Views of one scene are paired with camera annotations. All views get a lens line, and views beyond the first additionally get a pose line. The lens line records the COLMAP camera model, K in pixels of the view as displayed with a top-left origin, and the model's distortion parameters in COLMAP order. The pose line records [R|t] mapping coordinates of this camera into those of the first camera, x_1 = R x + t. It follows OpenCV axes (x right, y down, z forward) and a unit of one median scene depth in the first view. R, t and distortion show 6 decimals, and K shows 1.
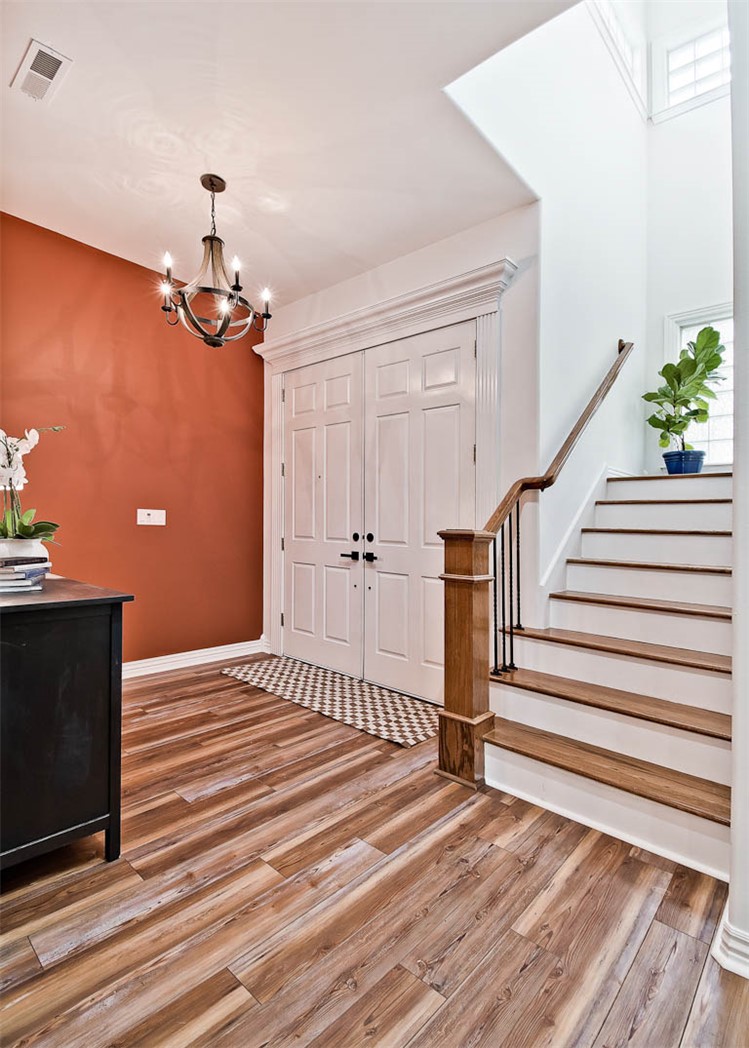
lens RADIAL K [[490.2, 0, 374.5], [0, 490.2, 524.0], [0, 0, 1]] dist [-0.000152, -0.000422]
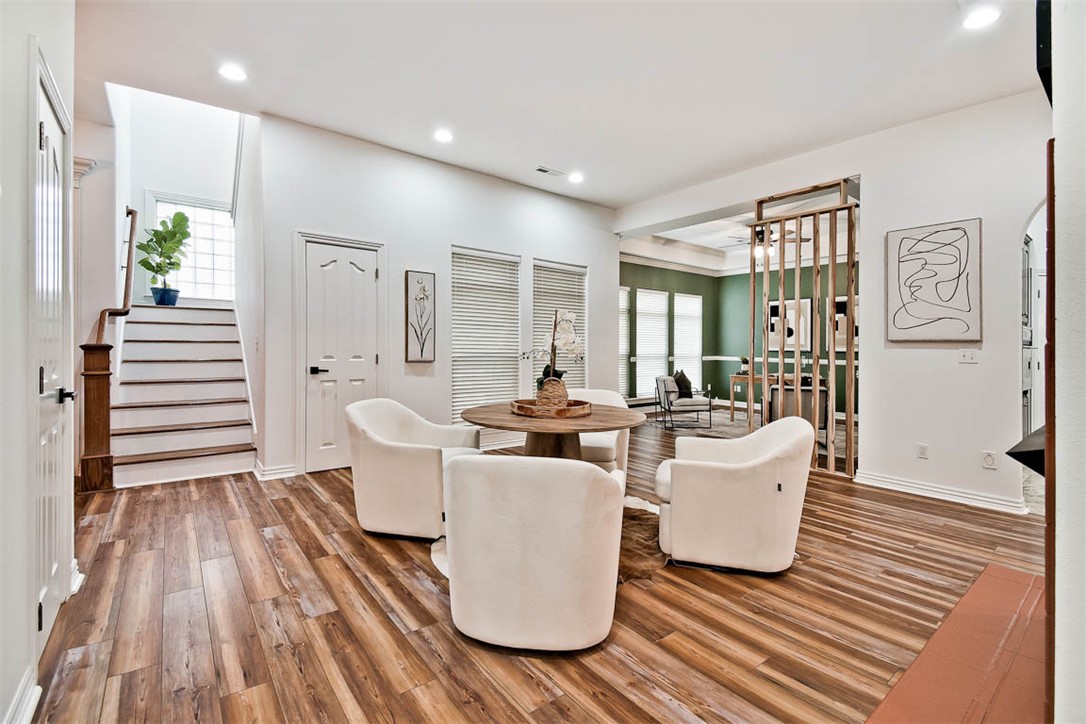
lens RADIAL K [[486.9, 0, 515.2], [0, 486.9, 347.0], [0, 0, 1]] dist [0.045792, -0.021411]
pose [[0.212513, -0.018756, 0.976978, -1.212695], [-0.034351, 0.999054, 0.026652, -0.073820], [-0.976554, -0.039224, 0.211668, -0.756544]]
